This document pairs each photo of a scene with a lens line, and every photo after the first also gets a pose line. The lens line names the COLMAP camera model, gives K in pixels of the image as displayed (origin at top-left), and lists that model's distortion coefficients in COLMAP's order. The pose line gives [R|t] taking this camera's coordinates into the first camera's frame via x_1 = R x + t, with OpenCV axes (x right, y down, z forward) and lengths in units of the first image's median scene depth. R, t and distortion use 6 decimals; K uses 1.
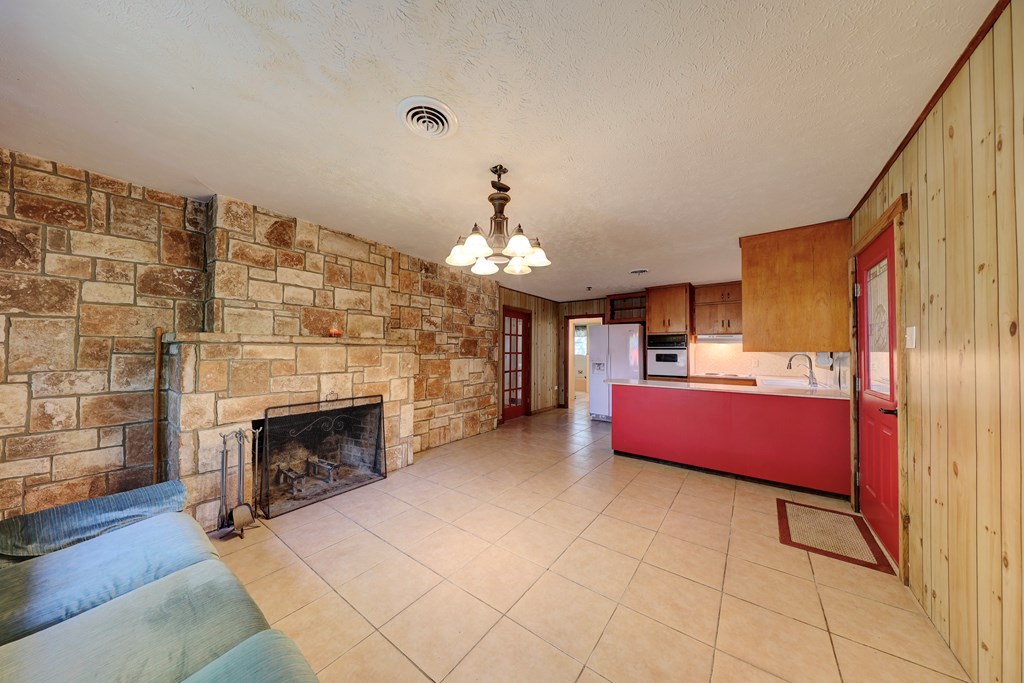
lens RADIAL K [[328.4, 0, 511.7], [0, 328.4, 346.3], [0, 0, 1]] dist [-0.000243, -0.000045]
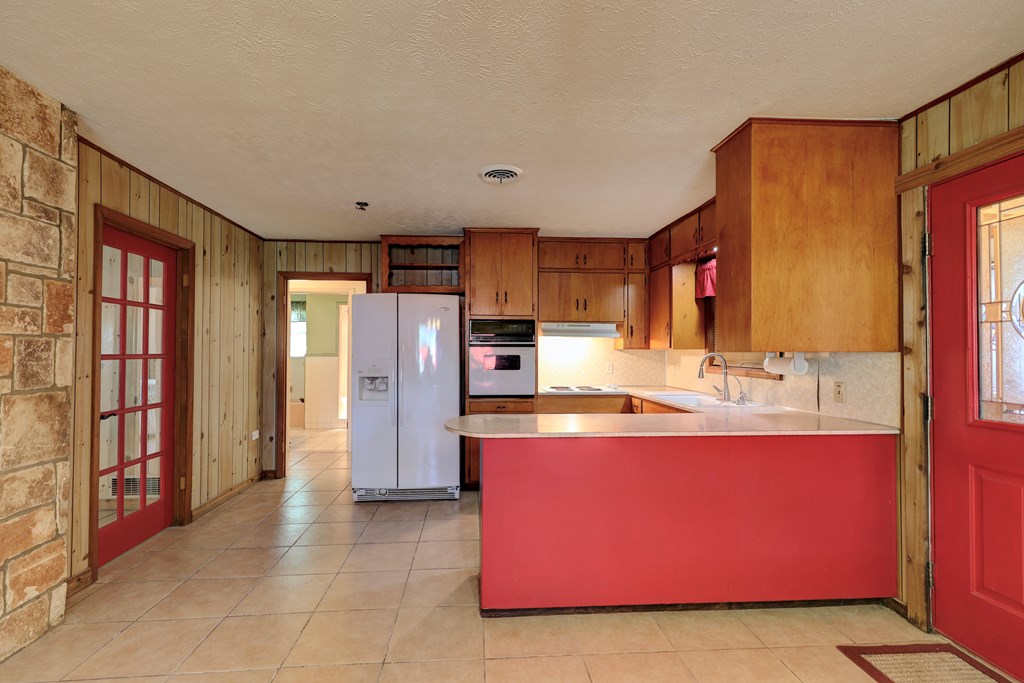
lens RADIAL K [[465.1, 0, 509.3], [0, 465.1, 344.8], [0, 0, 1]] dist [-0.001845, -0.000925]
pose [[0.757492, 0.004390, 0.652829, -0.015050], [-0.008282, 0.999962, 0.002885, 0.003806], [-0.652792, -0.007592, 0.757499, 0.396865]]
